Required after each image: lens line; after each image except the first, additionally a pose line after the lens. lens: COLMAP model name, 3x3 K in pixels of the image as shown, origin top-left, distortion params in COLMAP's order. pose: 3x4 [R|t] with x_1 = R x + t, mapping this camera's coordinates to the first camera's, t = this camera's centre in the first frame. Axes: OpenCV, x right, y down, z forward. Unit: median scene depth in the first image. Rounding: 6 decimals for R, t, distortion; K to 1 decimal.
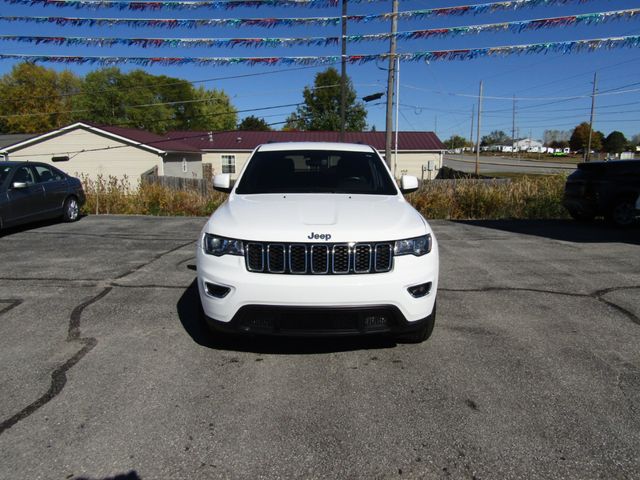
lens RADIAL K [[445.9, 0, 320.0], [0, 445.9, 240.0], [0, 0, 1]] dist [-0.019333, 0.001240]
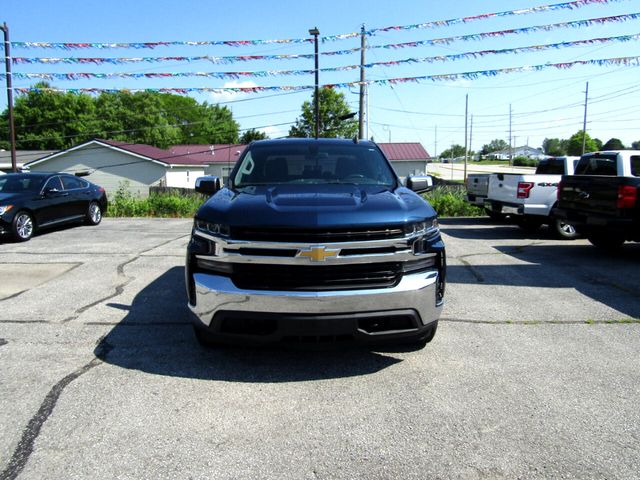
lens RADIAL K [[445.9, 0, 320.0], [0, 445.9, 240.0], [0, 0, 1]] dist [-0.019333, 0.001240]
pose [[0.999873, -0.012839, -0.009442, 0.047766], [0.012615, 0.999644, -0.023502, 0.027772], [0.009740, 0.023380, 0.999679, -0.150482]]
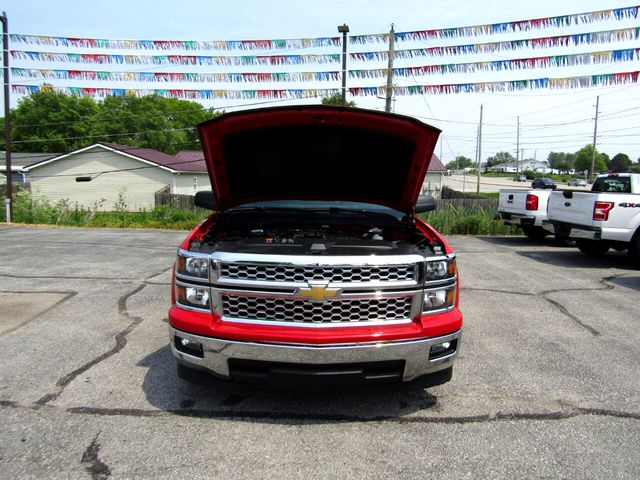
lens RADIAL K [[446.7, 0, 320.0], [0, 446.7, 240.0], [0, 0, 1]] dist [-0.019556, 0.003217]
pose [[0.999874, 0.008796, -0.013209, 0.008454], [-0.009354, 0.999041, -0.042770, 0.009647], [0.012820, 0.042889, 0.998998, -0.068570]]
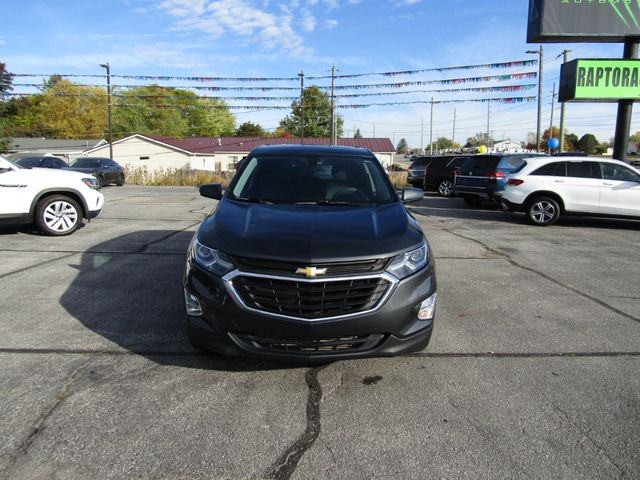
lens RADIAL K [[447.2, 0, 320.0], [0, 447.2, 240.0], [0, 0, 1]] dist [-0.016329, -0.000155]
pose [[0.999893, -0.000561, 0.014605, 0.074557], [0.000583, 0.999999, -0.001464, 0.140524], [-0.014605, 0.001472, 0.999892, -0.751246]]
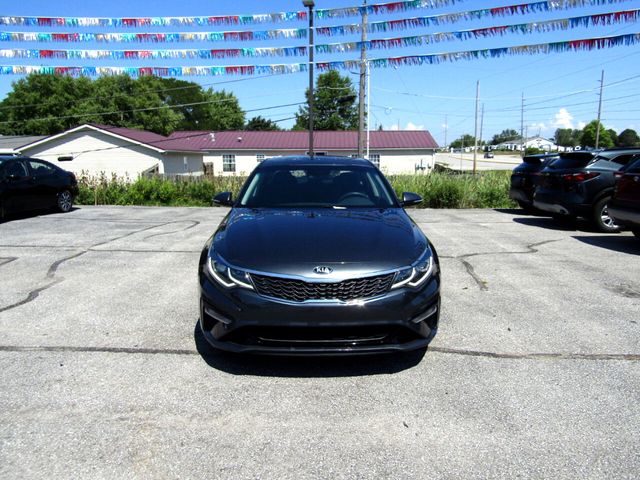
lens RADIAL K [[445.9, 0, 320.0], [0, 445.9, 240.0], [0, 0, 1]] dist [-0.019333, 0.001240]
pose [[0.999627, -0.001011, -0.027301, 0.074141], [0.001009, 0.999999, -0.000097, 0.022048], [0.027301, 0.000070, 0.999627, -0.083335]]
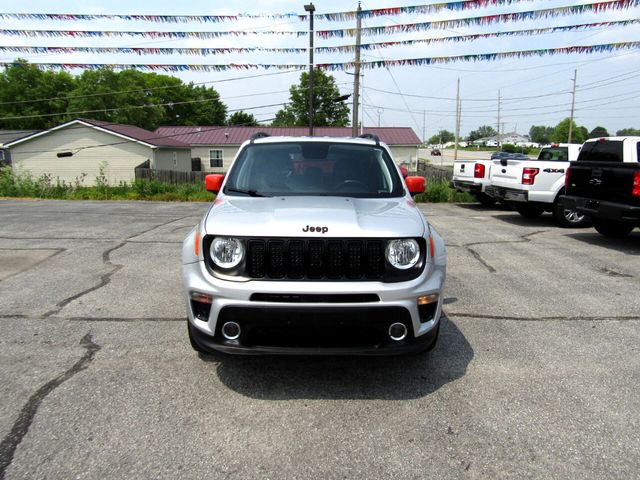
lens RADIAL K [[445.9, 0, 320.0], [0, 445.9, 240.0], [0, 0, 1]] dist [-0.019333, 0.001240]
pose [[0.999793, -0.005145, 0.019682, 0.035807], [0.004931, 0.999929, 0.010872, 0.025630], [-0.019736, -0.010772, 0.999747, -0.126827]]
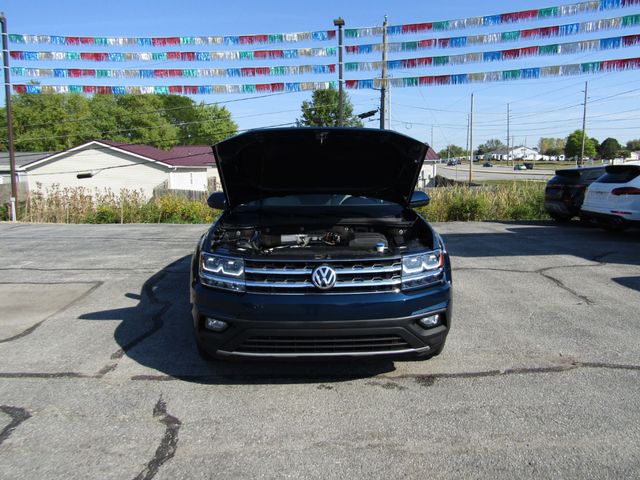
lens RADIAL K [[445.9, 0, 320.0], [0, 445.9, 240.0], [0, 0, 1]] dist [-0.019333, 0.001240]
pose [[0.999817, -0.019122, 0.000878, -0.005963], [0.019138, 0.999500, -0.025149, 0.015347], [-0.000396, 0.025161, 0.999683, -0.089726]]
